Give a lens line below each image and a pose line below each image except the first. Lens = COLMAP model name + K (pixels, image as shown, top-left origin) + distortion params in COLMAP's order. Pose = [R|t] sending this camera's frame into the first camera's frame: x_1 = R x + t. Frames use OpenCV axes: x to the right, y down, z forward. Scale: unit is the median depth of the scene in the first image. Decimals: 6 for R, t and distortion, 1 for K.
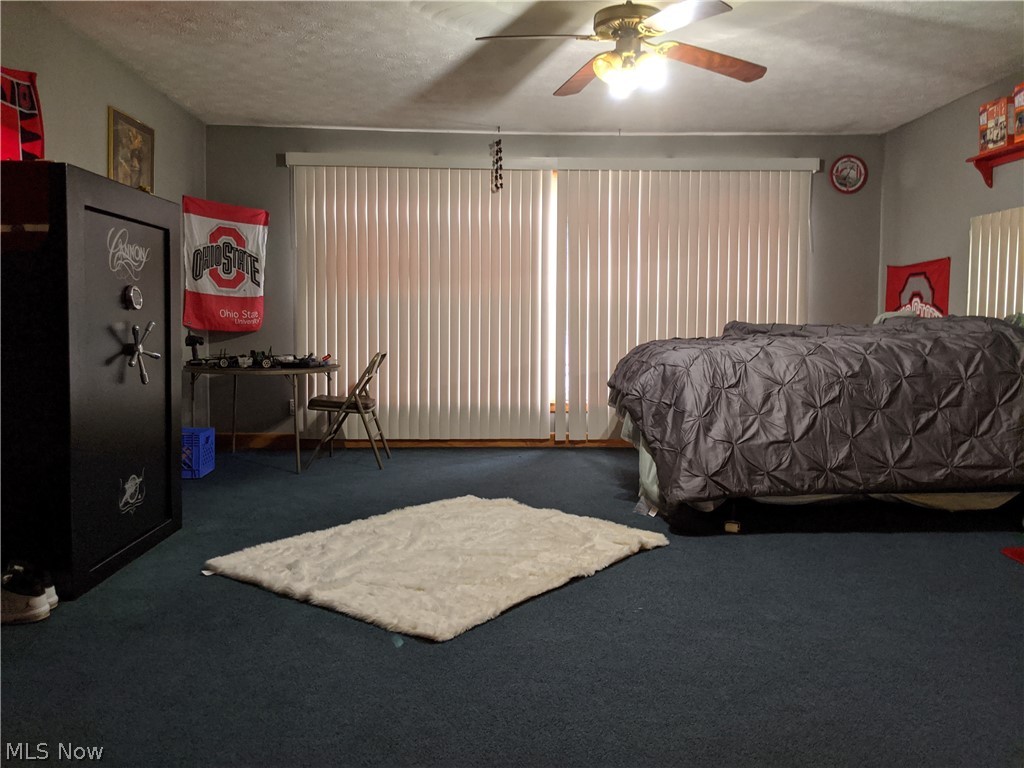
lens RADIAL K [[815.6, 0, 550.7], [0, 815.6, 352.6], [0, 0, 1]] dist [0.028783, -0.056710]
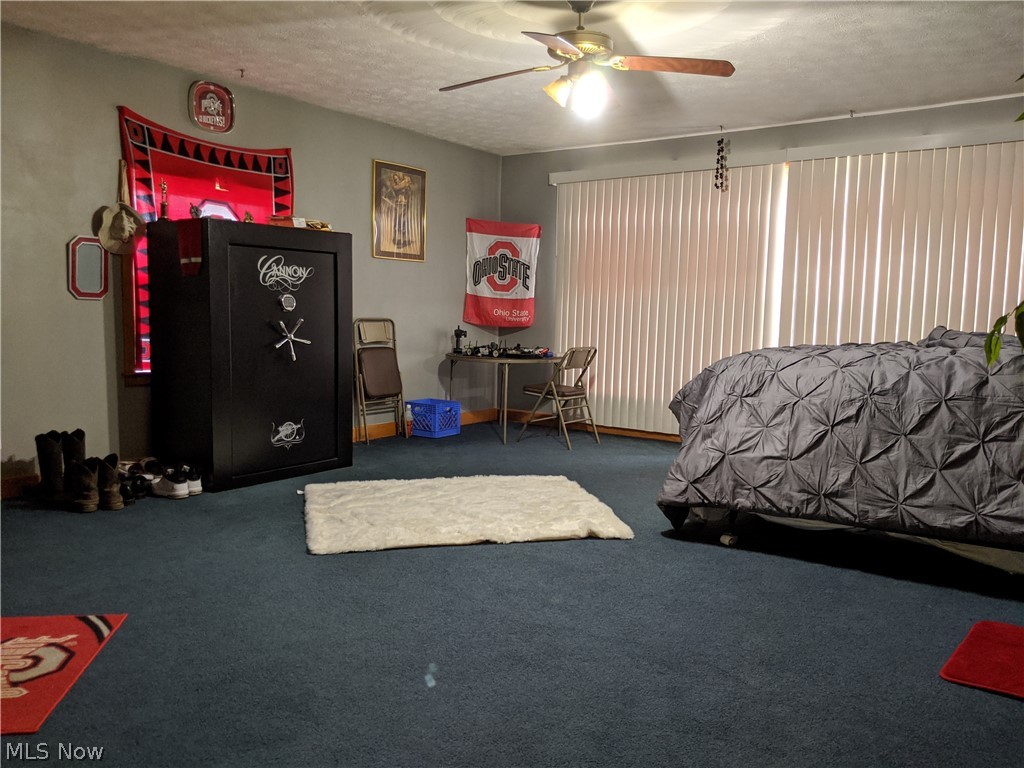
lens RADIAL K [[815.6, 0, 510.3], [0, 815.6, 385.9], [0, 0, 1]] dist [0.028783, -0.056710]
pose [[0.775347, 0.066805, -0.627992, 0.621375], [-0.036315, 0.997460, 0.061272, -0.018208], [0.630491, -0.024701, 0.775804, 0.088941]]
